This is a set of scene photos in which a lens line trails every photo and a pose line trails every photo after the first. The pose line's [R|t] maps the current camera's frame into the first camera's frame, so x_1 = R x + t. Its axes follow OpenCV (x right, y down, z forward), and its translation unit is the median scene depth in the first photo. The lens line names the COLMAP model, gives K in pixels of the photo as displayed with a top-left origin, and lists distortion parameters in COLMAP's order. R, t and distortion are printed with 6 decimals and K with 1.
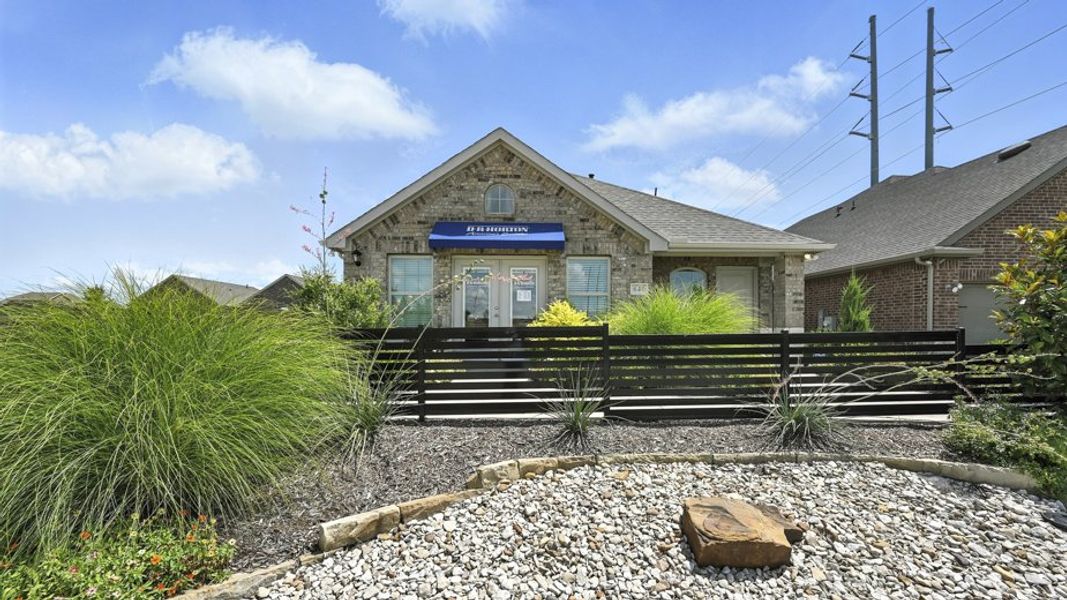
lens RADIAL K [[416.0, 0, 524.3], [0, 416.0, 322.0], [0, 0, 1]] dist [0.003264, 0.000190]
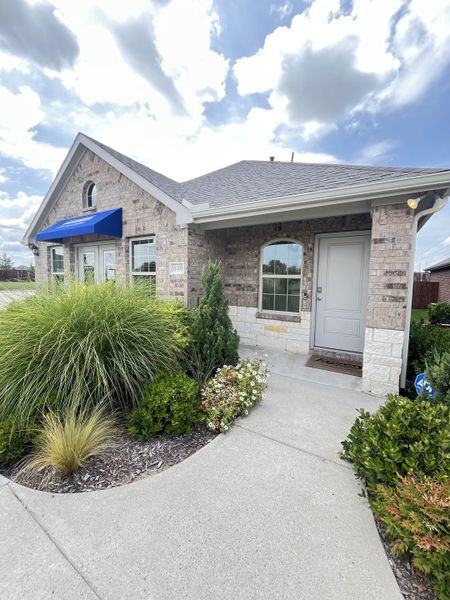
lens RADIAL K [[243.5, 0, 222.9], [0, 243.5, 296.2], [0, 0, 1]] dist [-0.001361, -0.000030]
pose [[0.839034, 0.048479, -0.541915, 0.660522], [-0.012486, 0.997476, 0.069902, -0.057130], [0.543936, -0.051884, 0.837521, 0.604831]]
